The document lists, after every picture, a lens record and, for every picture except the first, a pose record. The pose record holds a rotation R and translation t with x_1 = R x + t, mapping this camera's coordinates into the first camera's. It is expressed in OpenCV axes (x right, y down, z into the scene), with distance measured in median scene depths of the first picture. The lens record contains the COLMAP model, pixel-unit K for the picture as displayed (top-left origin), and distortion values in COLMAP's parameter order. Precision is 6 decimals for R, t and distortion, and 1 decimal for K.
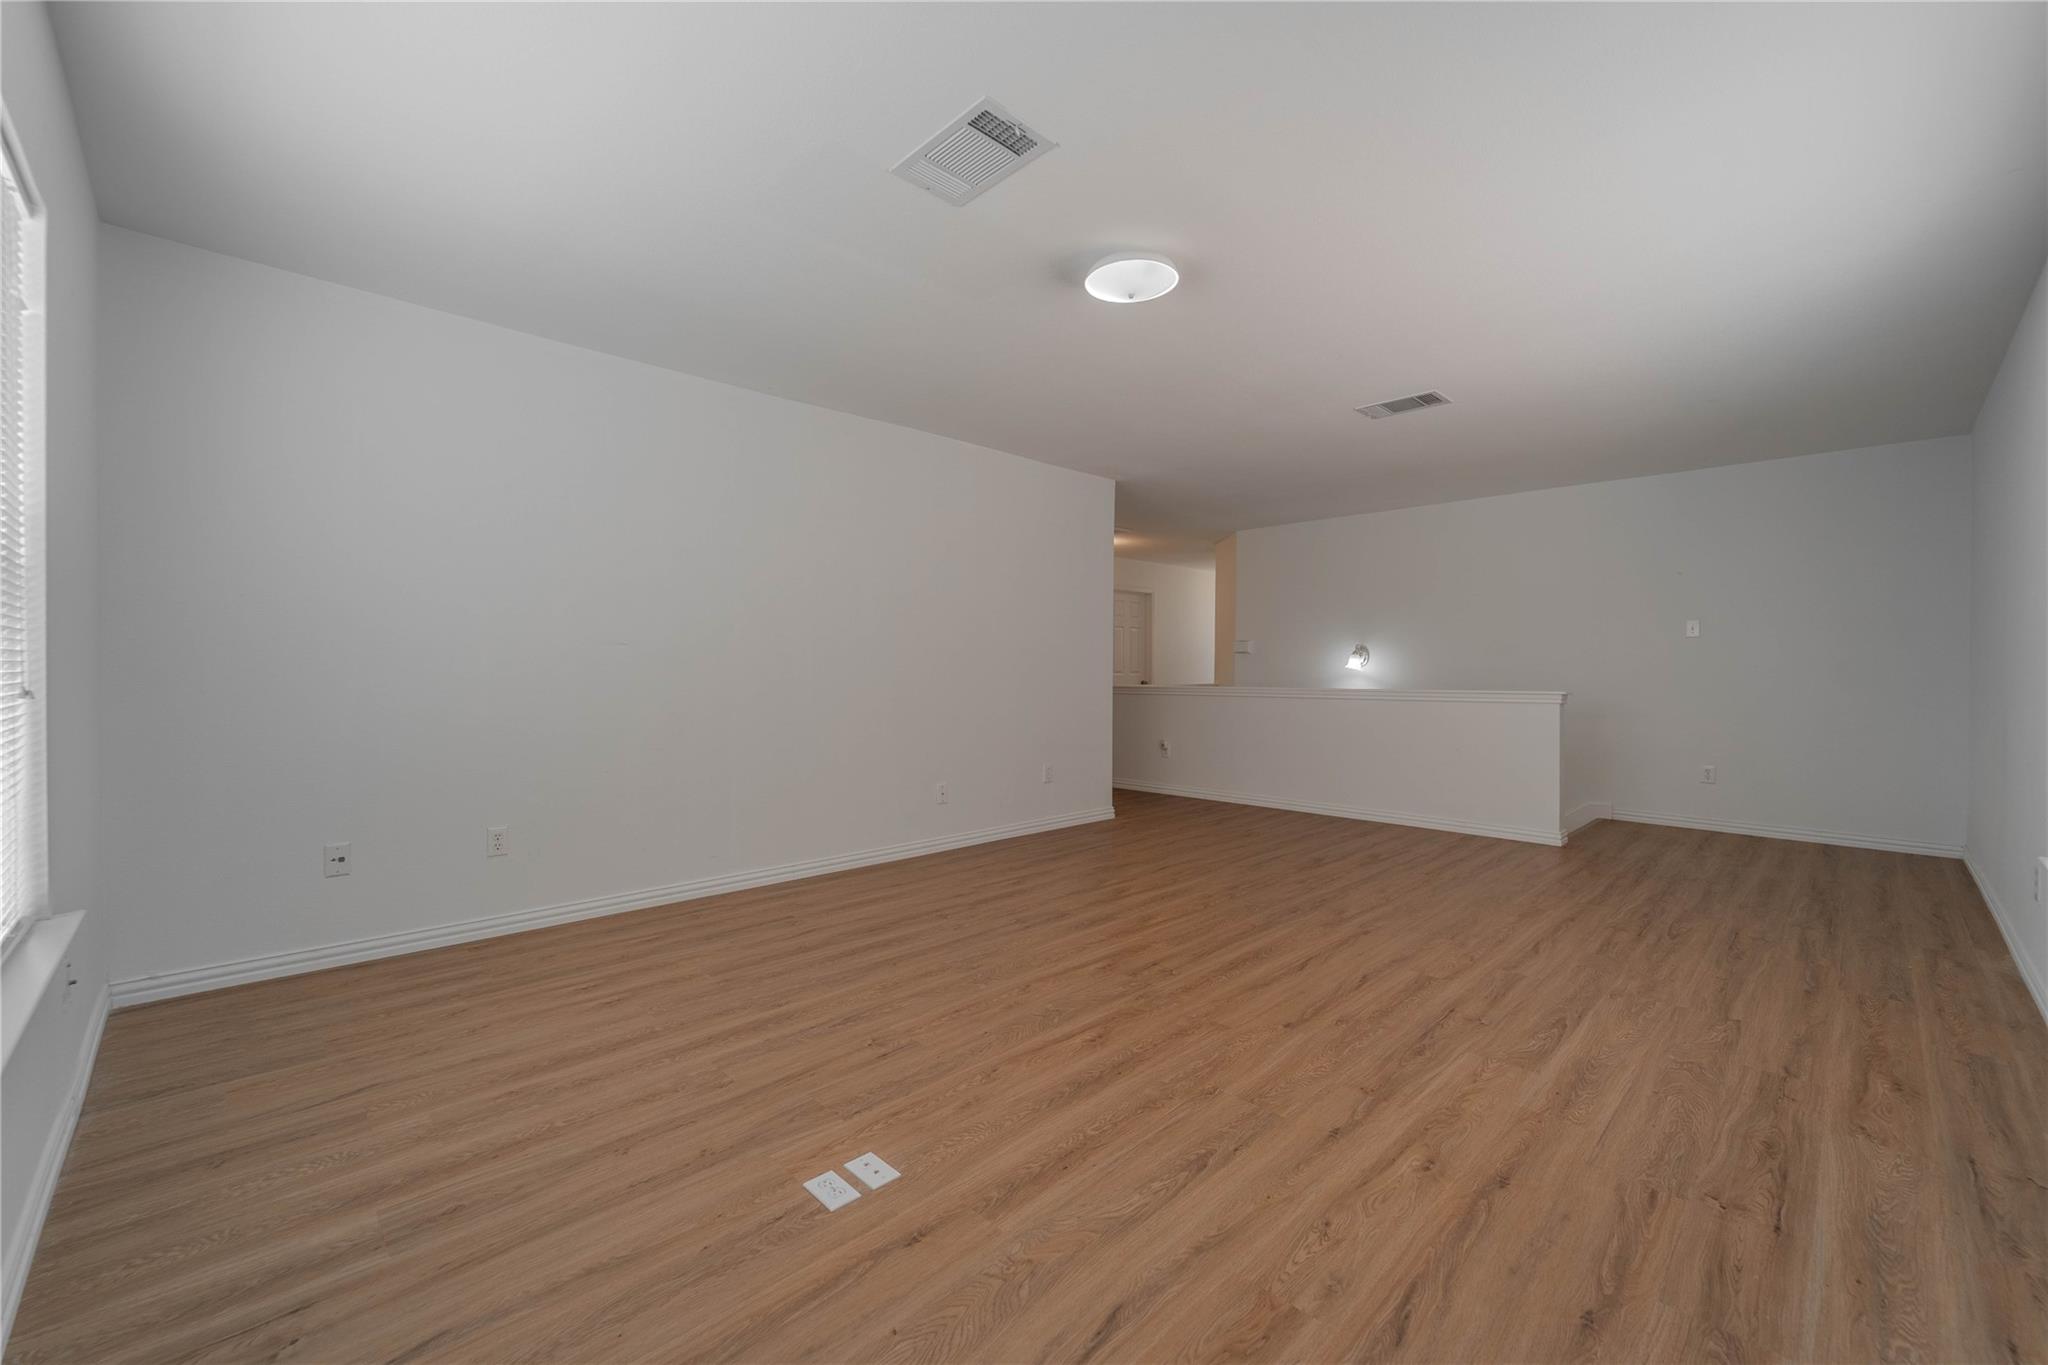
lens RADIAL K [[819.0, 0, 1024.9], [0, 819.0, 687.4], [0, 0, 1]] dist [0.001285, 0.000273]
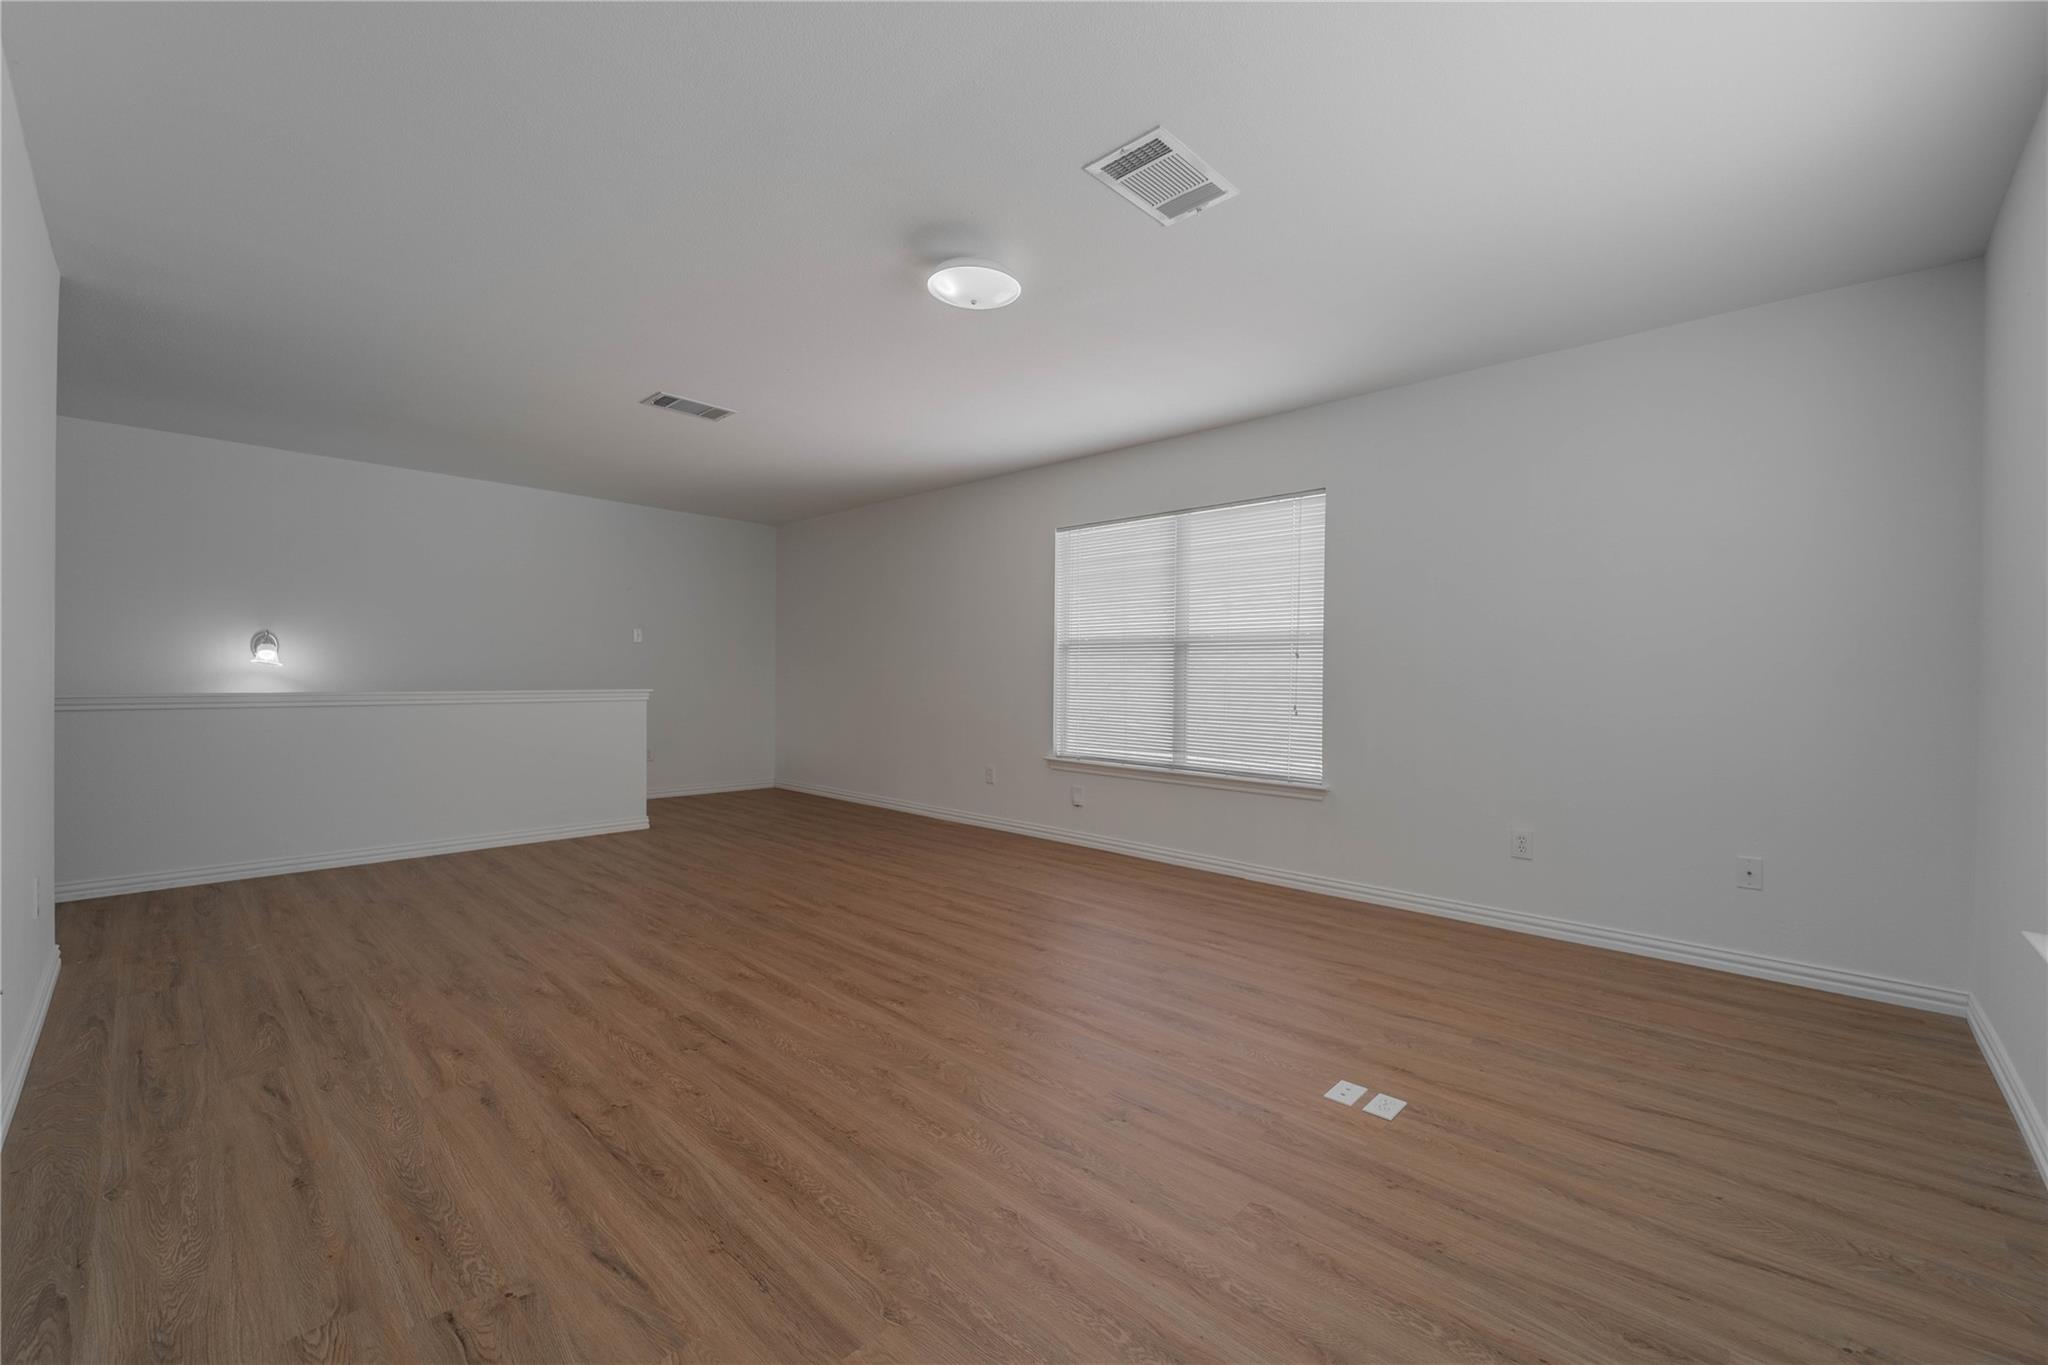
lens RADIAL K [[828.6, 0, 1024.0], [0, 828.6, 682.5], [0, 0, 1]] dist [0.001807, -0.000044]
pose [[-0.036866, -0.011458, 0.999255, -0.818007], [0.010788, 0.999871, 0.011864, -0.020188], [-0.999262, 0.011218, -0.036737, 0.895013]]
